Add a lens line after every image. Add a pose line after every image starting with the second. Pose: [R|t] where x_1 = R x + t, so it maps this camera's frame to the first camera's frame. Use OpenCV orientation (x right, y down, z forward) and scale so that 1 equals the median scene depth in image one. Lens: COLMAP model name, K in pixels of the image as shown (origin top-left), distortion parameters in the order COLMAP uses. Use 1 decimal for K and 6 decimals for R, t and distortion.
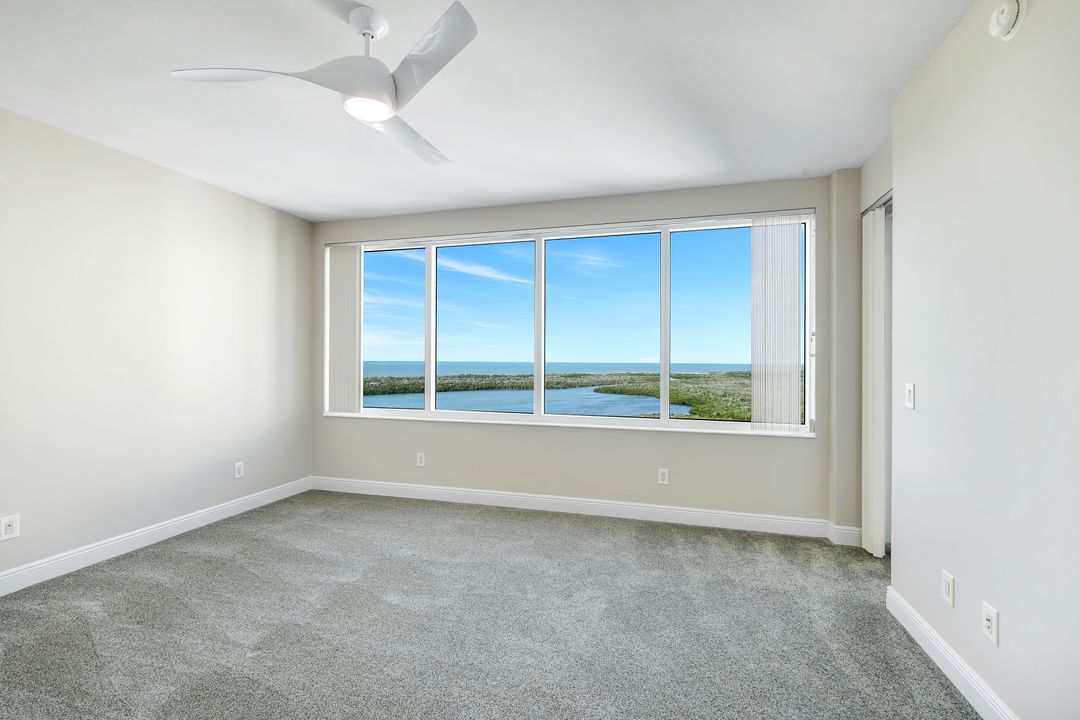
lens RADIAL K [[479.1, 0, 536.0], [0, 479.1, 358.8], [0, 0, 1]] dist [0.006294, -0.001398]
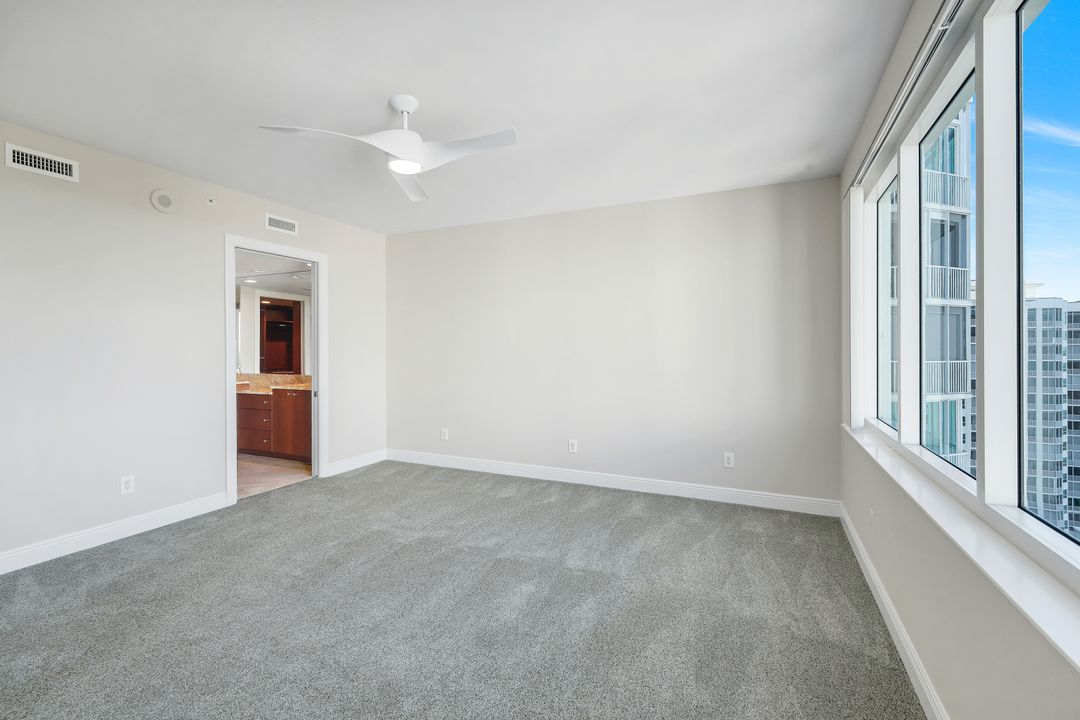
lens RADIAL K [[479.1, 0, 542.6], [0, 479.1, 355.9], [0, 0, 1]] dist [0.006294, -0.001398]
pose [[-0.161824, 0.002340, -0.986817, 0.479012], [0.005366, 0.999984, 0.001491, 0.009002], [0.986805, -0.005054, -0.161834, 0.840723]]
